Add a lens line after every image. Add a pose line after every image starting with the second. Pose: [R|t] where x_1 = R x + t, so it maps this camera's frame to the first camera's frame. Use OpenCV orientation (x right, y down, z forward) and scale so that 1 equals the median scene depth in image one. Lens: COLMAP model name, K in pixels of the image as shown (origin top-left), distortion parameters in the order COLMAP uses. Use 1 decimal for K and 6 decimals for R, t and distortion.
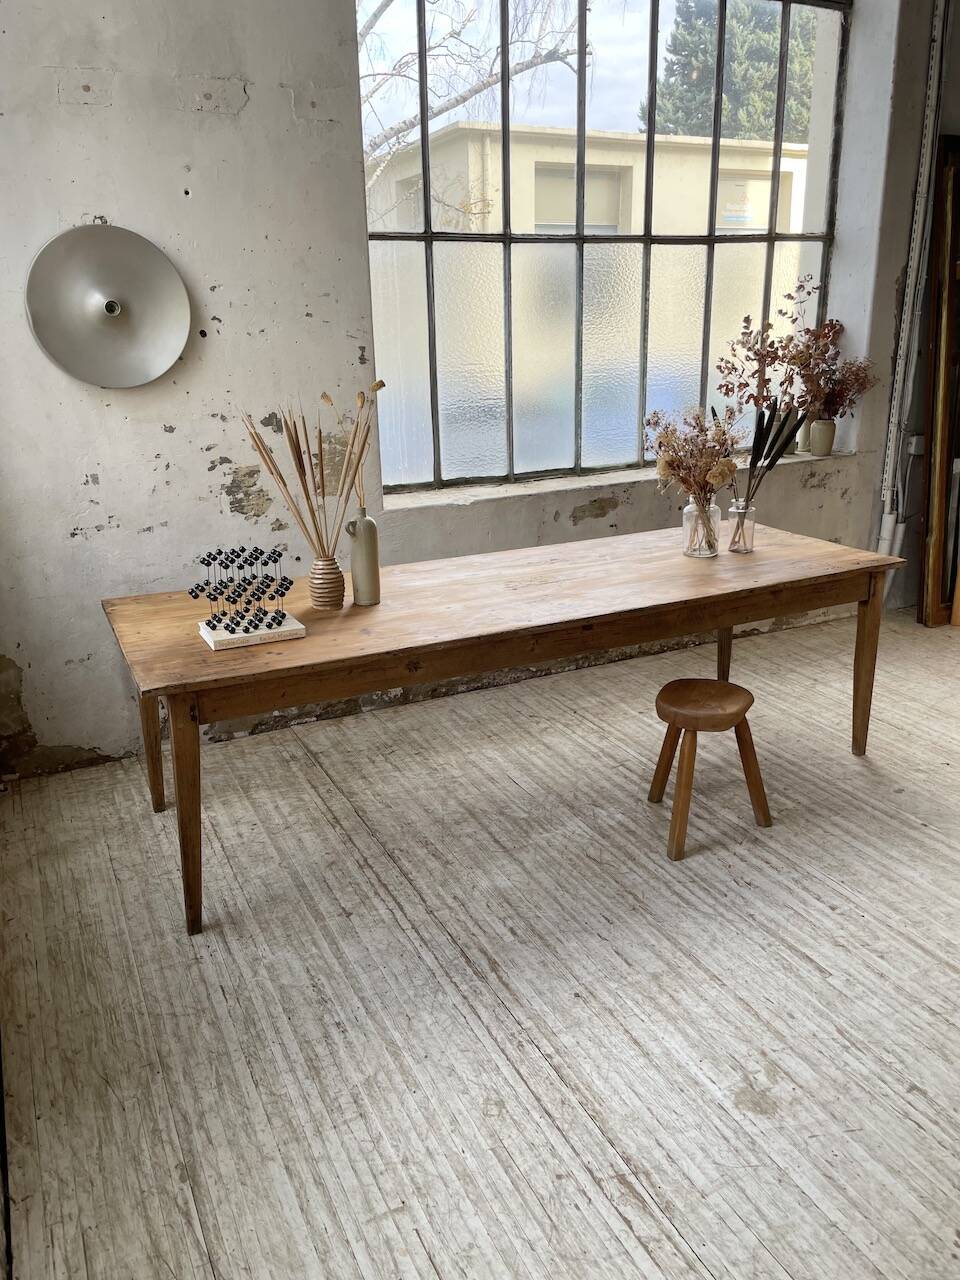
lens RADIAL K [[970.0, 0, 483.5], [0, 970.0, 631.8], [0, 0, 1]] dist [0.087608, -0.118507]
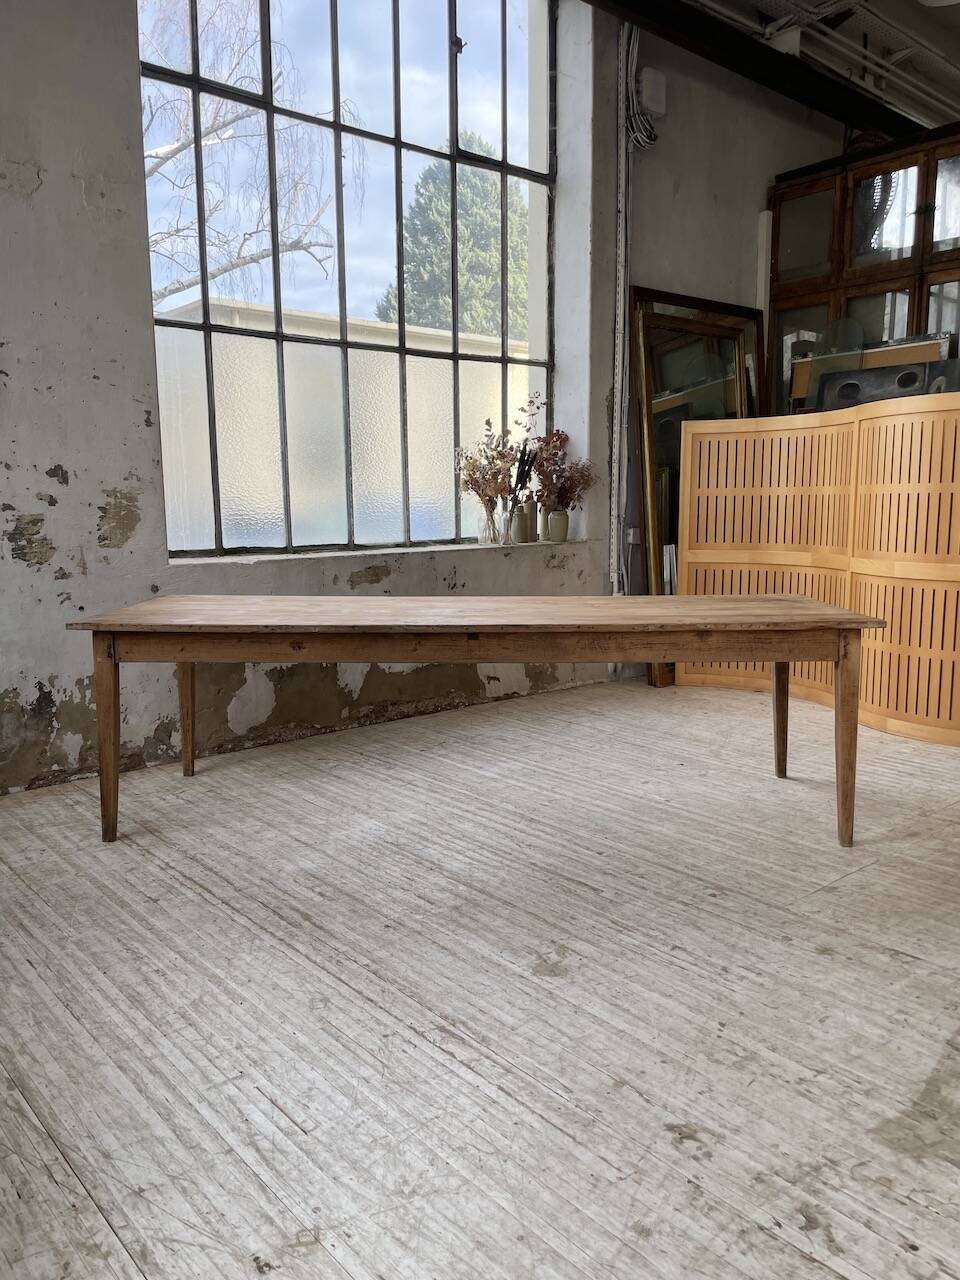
lens RADIAL K [[970.0, 0, 484.9], [0, 970.0, 641.8], [0, 0, 1]] dist [0.087608, -0.118507]
pose [[0.968120, -0.023131, 0.249416, -0.047374], [0.064764, 0.984984, -0.160036, 0.181042], [-0.241969, 0.171088, 0.955081, -0.088709]]
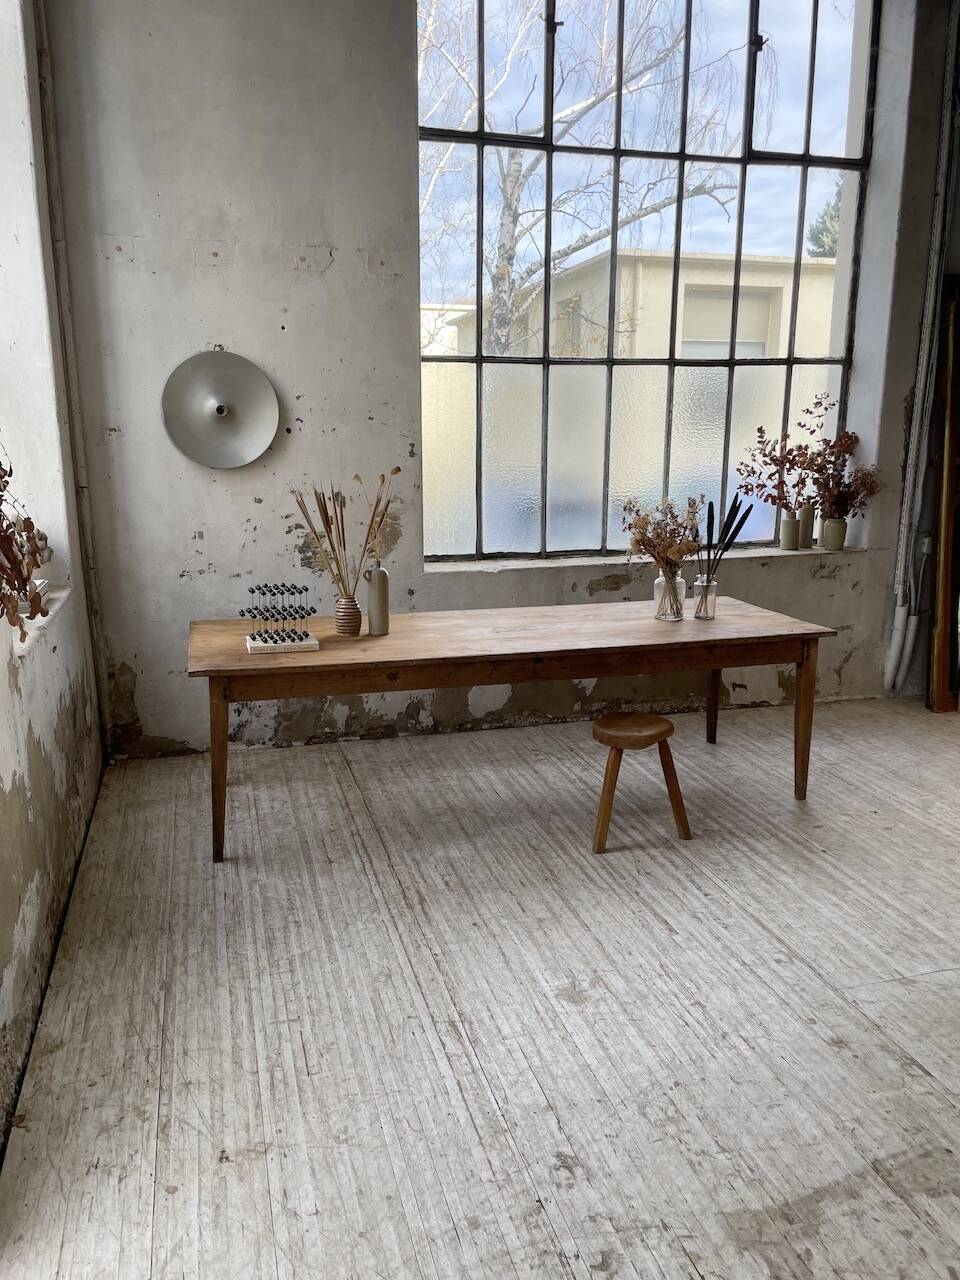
lens RADIAL K [[968.6, 0, 475.6], [0, 968.6, 650.2], [0, 0, 1]] dist [0.090973, -0.121067]
pose [[0.982672, 0.061459, -0.174865, 0.228801], [-0.075950, 0.994102, -0.077417, 0.079690], [0.169075, 0.089357, 0.981544, -0.242076]]
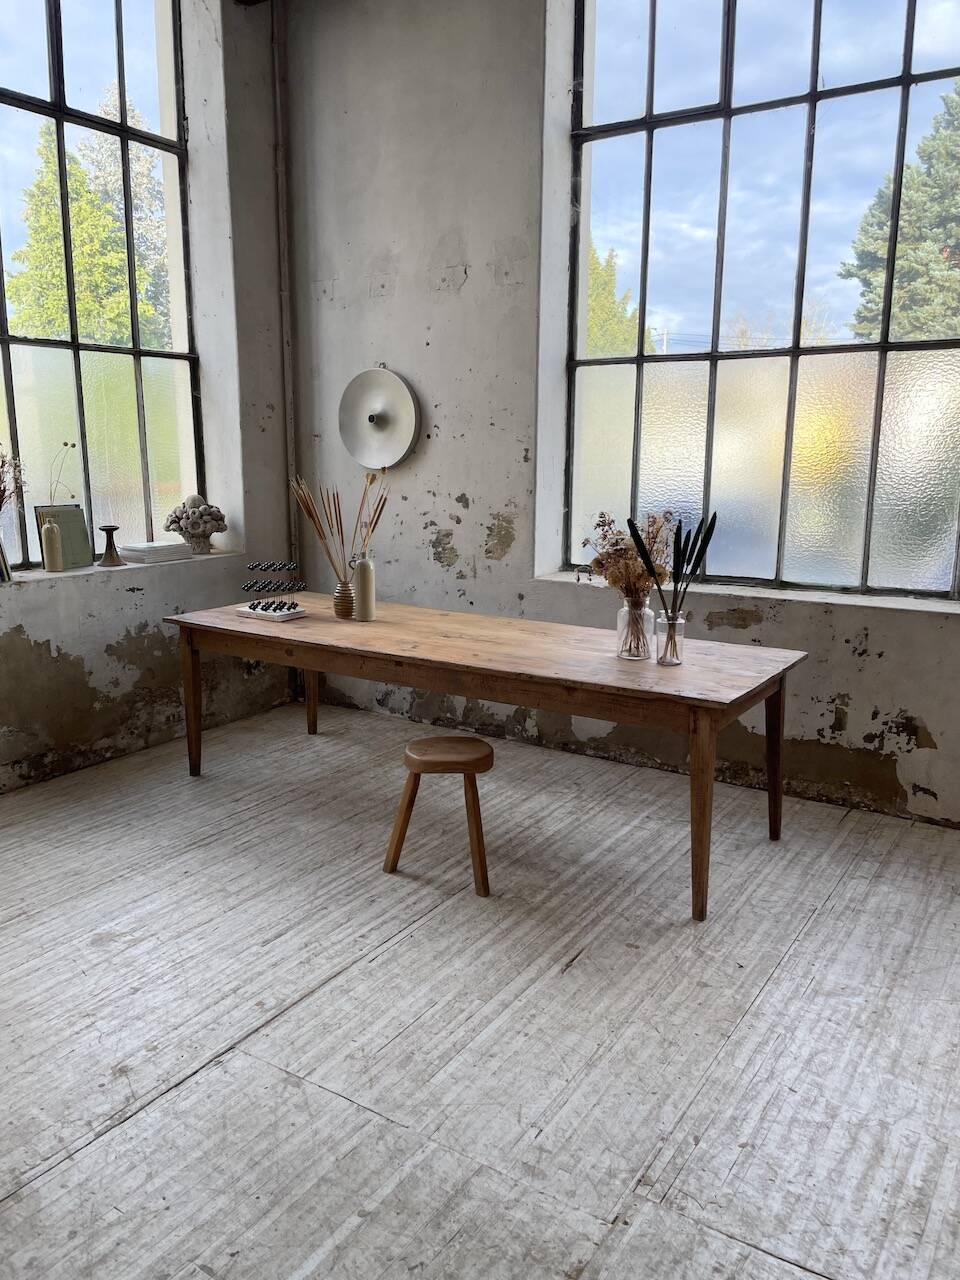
lens RADIAL K [[968.6, 0, 481.9], [0, 968.6, 630.4], [0, 0, 1]] dist [0.090973, -0.121067]
pose [[0.510754, 0.185124, -0.839559, 1.113548], [-0.277486, 0.959775, 0.042820, -0.119802], [0.813715, 0.211095, 0.541578, 0.371521]]
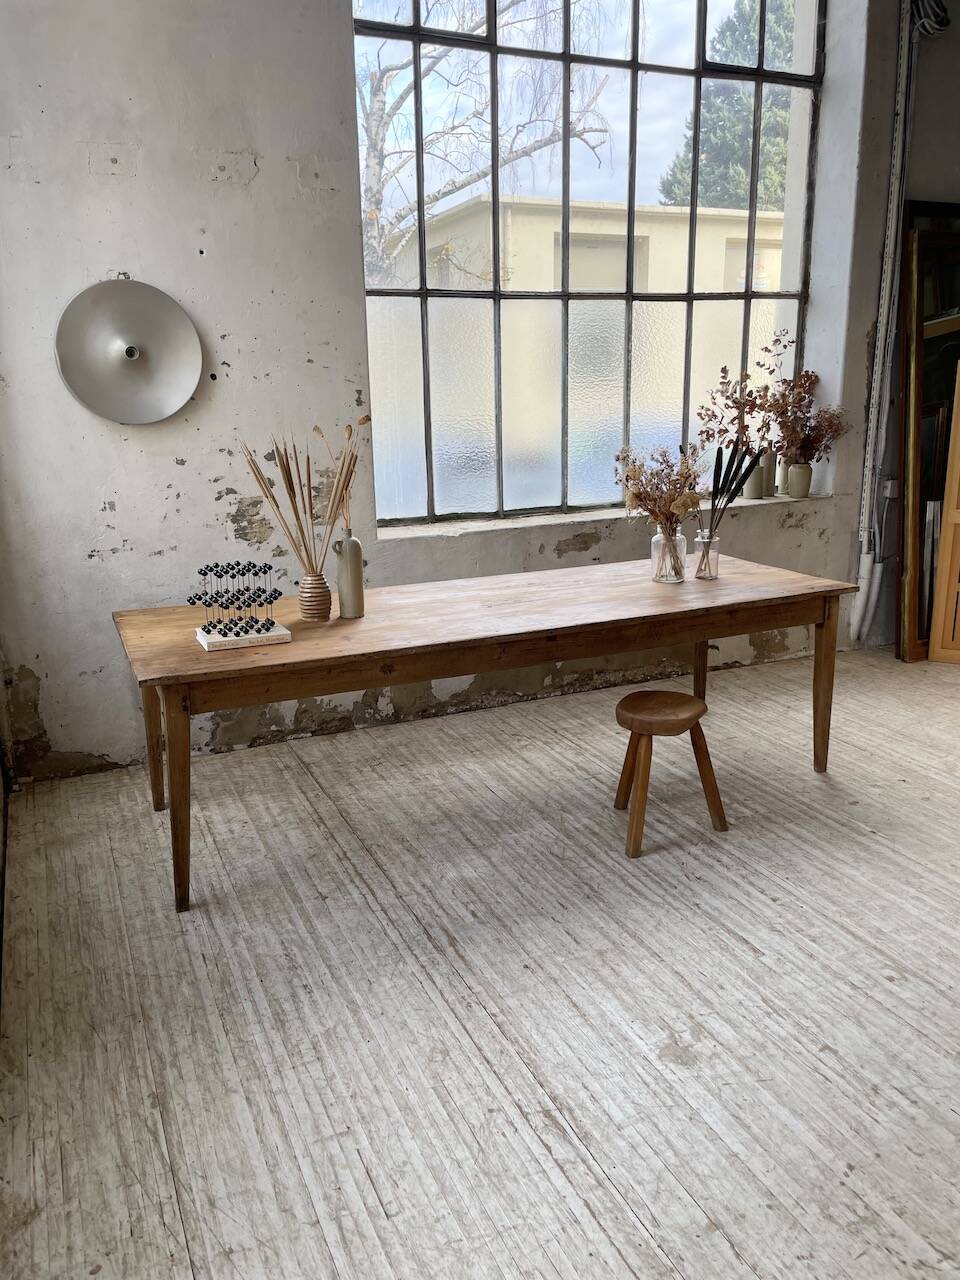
lens RADIAL K [[970.0, 0, 478.3], [0, 970.0, 630.1], [0, 0, 1]] dist [0.087608, -0.118507]
pose [[0.999429, 0.010077, -0.032266, 0.055590], [-0.012070, 0.997992, -0.062174, 0.050208], [0.031575, 0.062528, 0.997544, -0.081003]]
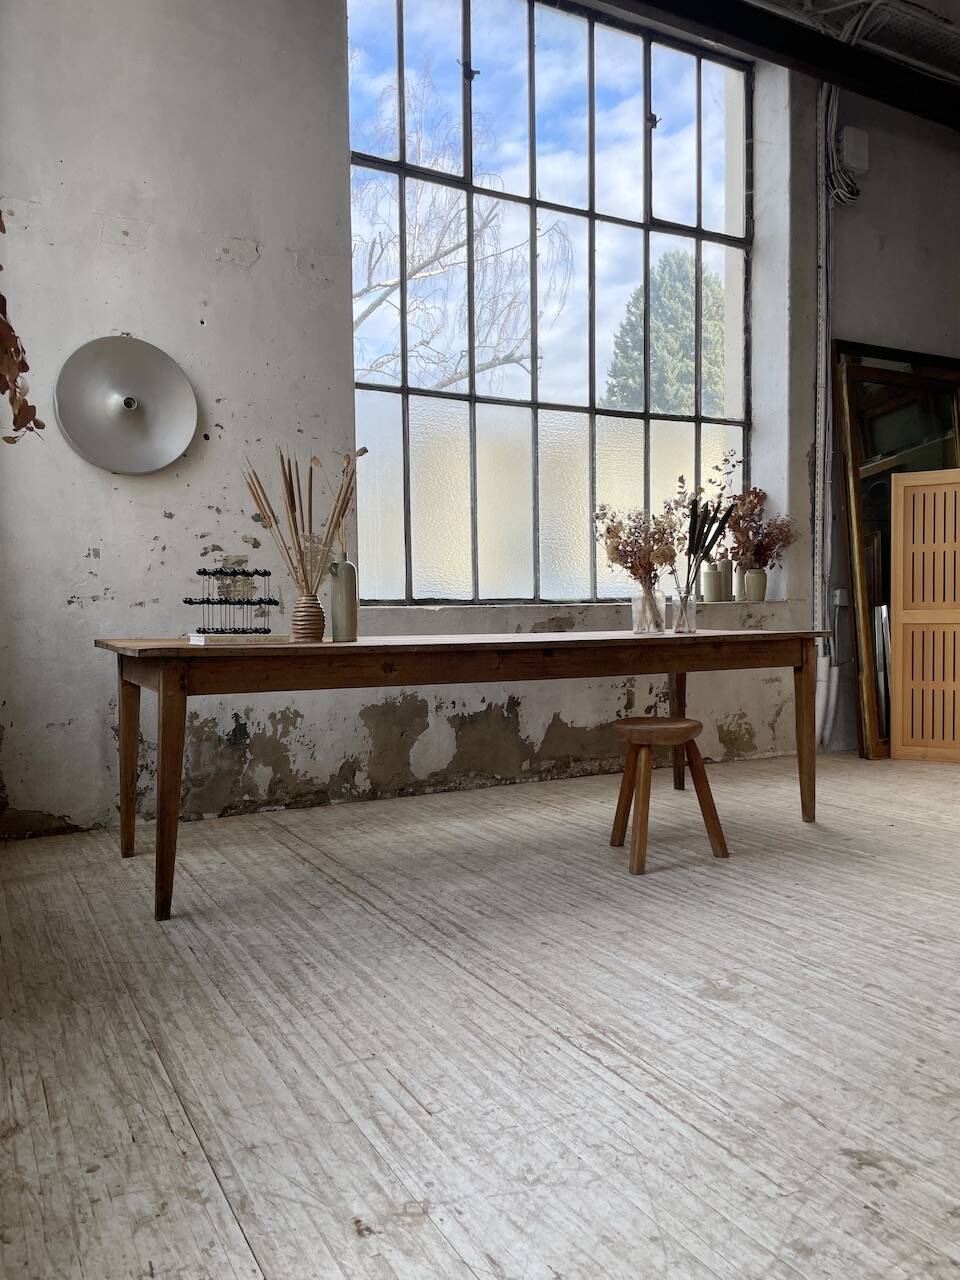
lens RADIAL K [[970.0, 0, 491.2], [0, 970.0, 647.7], [0, 0, 1]] dist [0.087608, -0.118507]
pose [[0.998921, 0.007121, 0.045898, -0.006319], [0.005698, 0.961926, -0.273251, 0.265634], [-0.046096, 0.273218, 0.960847, -0.045109]]
